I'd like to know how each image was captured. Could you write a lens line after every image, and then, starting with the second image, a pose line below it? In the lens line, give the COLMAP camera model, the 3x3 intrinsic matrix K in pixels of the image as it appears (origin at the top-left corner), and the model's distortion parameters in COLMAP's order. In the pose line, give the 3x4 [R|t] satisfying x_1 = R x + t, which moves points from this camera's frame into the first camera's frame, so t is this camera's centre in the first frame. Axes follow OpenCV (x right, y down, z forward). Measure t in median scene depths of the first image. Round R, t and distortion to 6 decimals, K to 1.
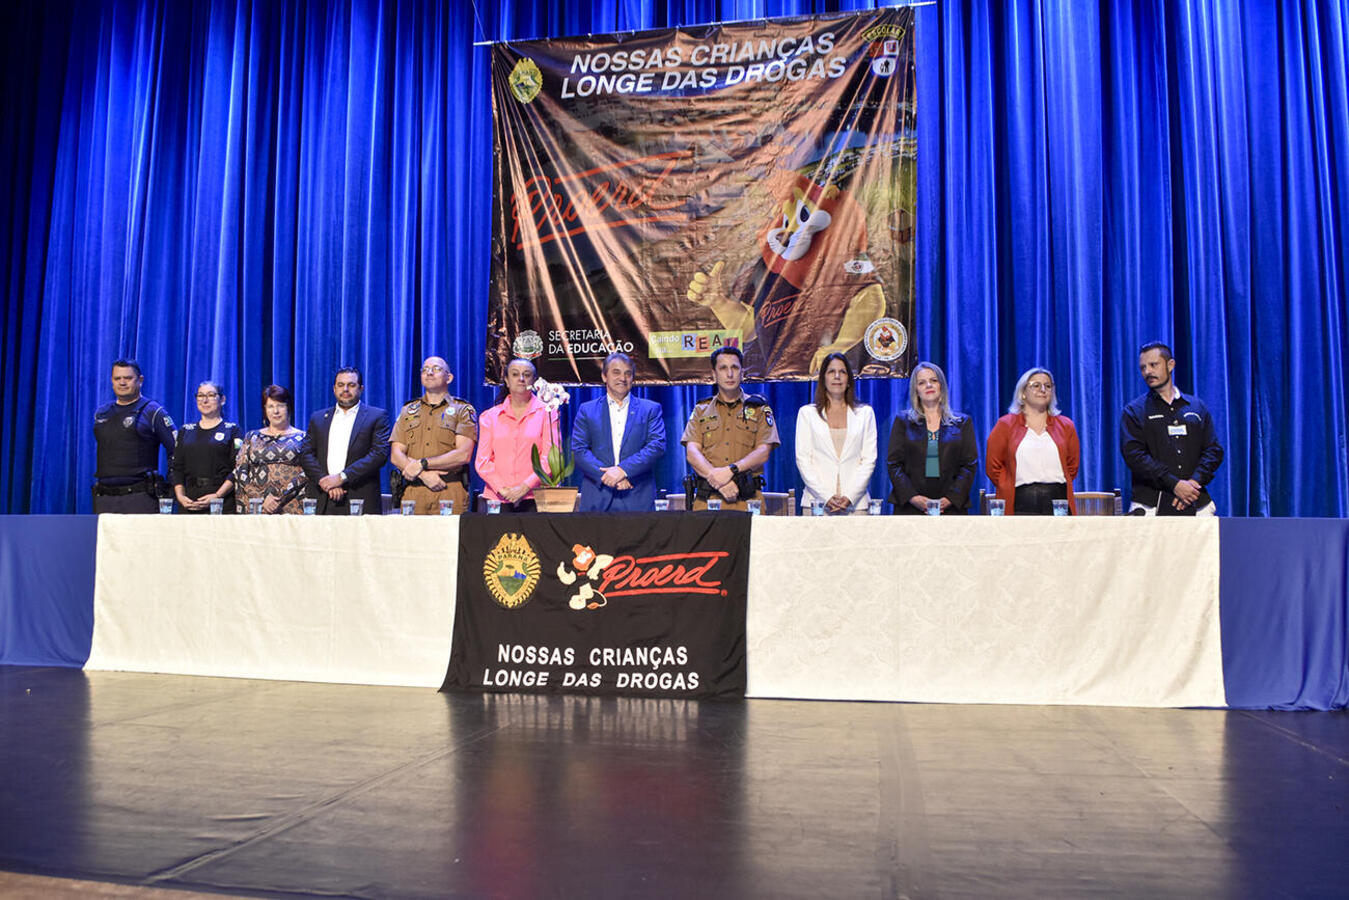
lens RADIAL K [[1077.1, 0, 673.1], [0, 1077.1, 480.7], [0, 0, 1]] dist [-0.086888, 0.015448]
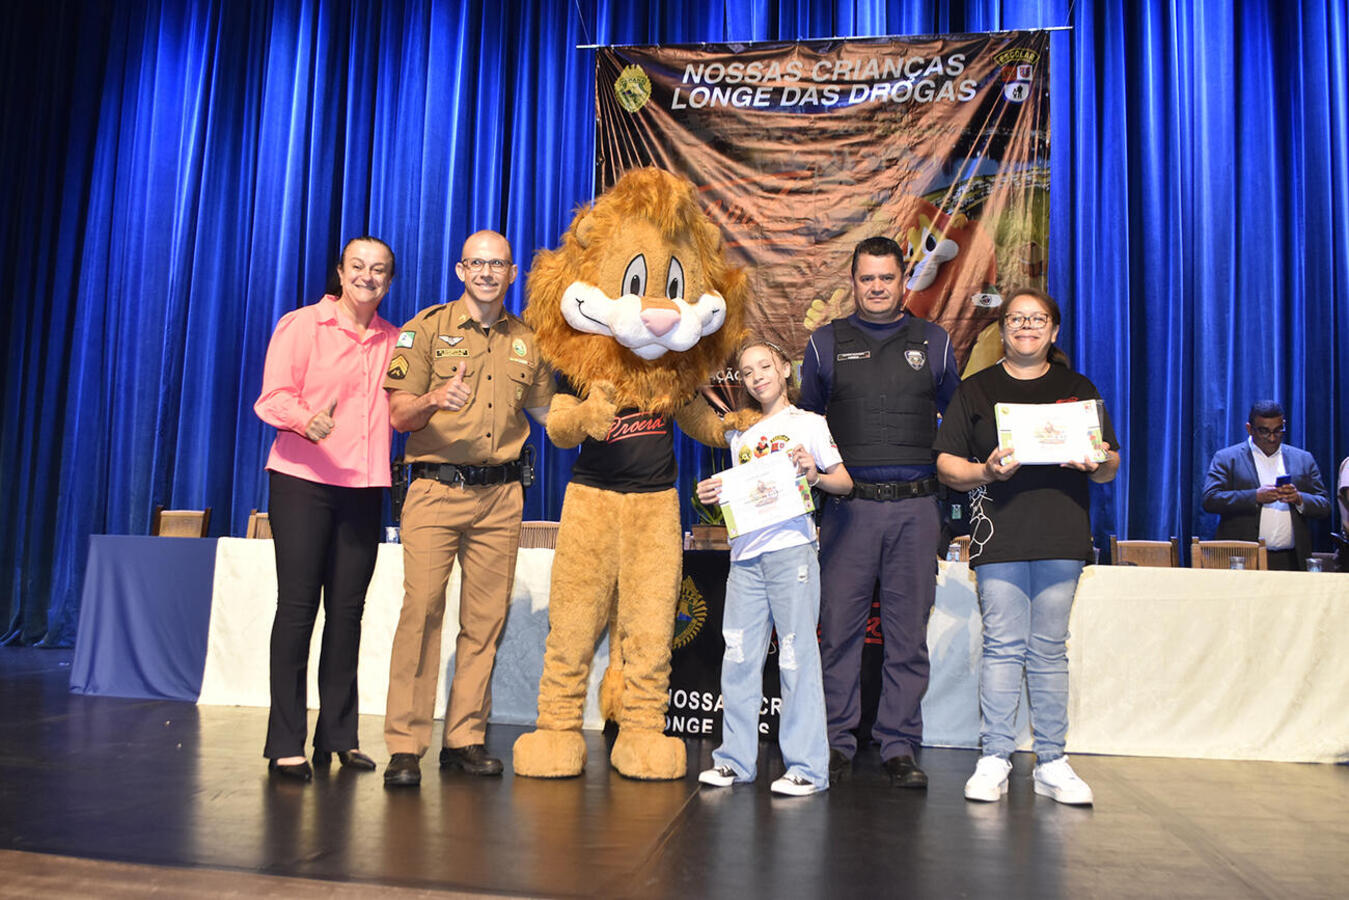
lens RADIAL K [[1221.9, 0, 664.0], [0, 1221.9, 466.8], [0, 0, 1]] dist [-0.072139, -0.004048]
pose [[0.999253, 0.031286, 0.022700, -0.130390], [-0.030515, 0.998971, -0.033543, -0.006547], [-0.023726, 0.032825, 0.999179, -0.067130]]
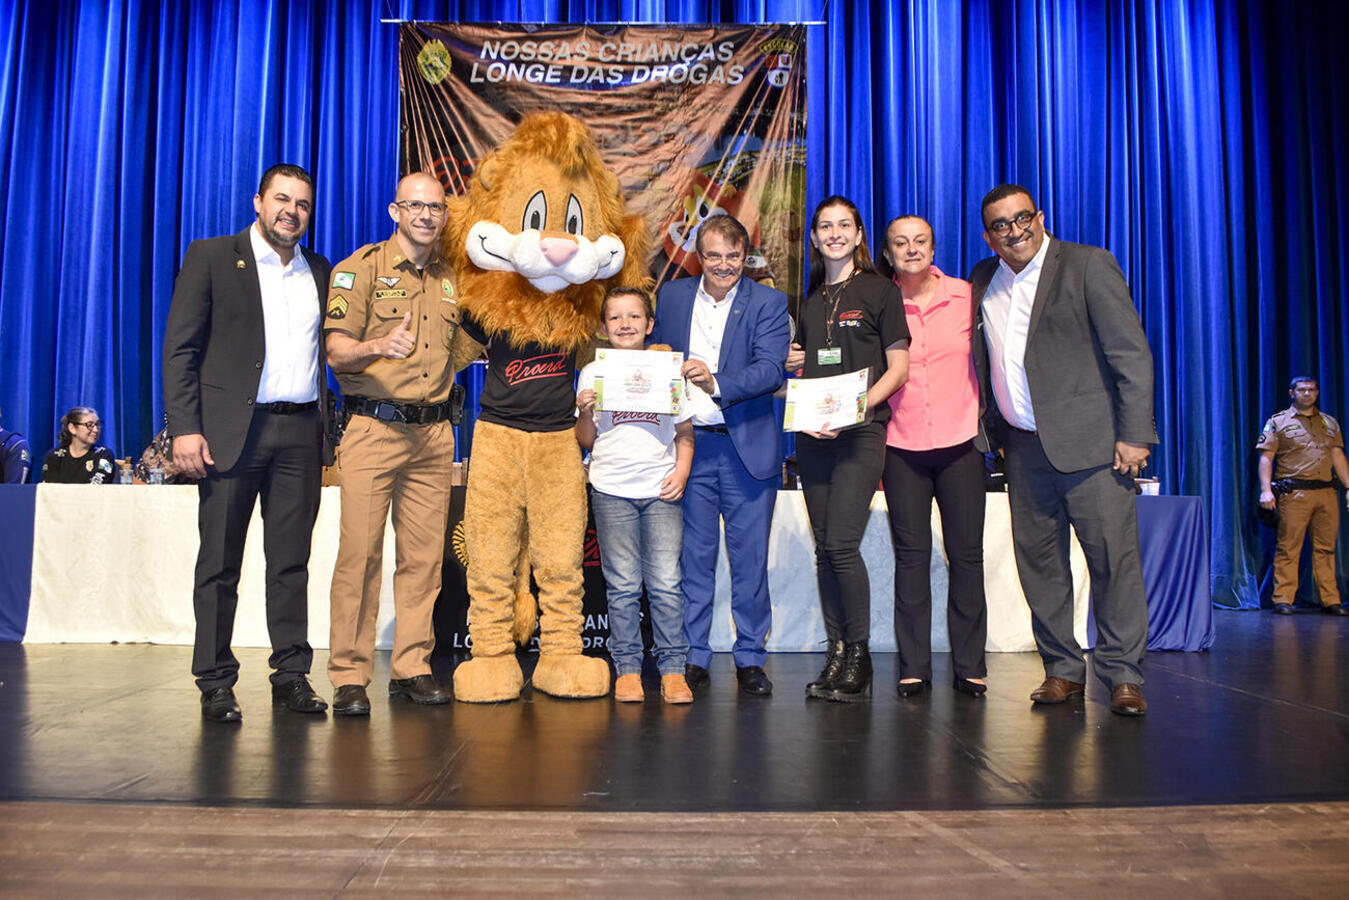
lens RADIAL K [[1077.1, 0, 675.7], [0, 1077.1, 473.5], [0, 0, 1]] dist [-0.086888, 0.015448]
pose [[0.977852, 0.010134, 0.209054, -0.125564], [-0.014524, 0.999705, 0.019473, -0.004473], [-0.208795, -0.022078, 0.977710, -0.053637]]
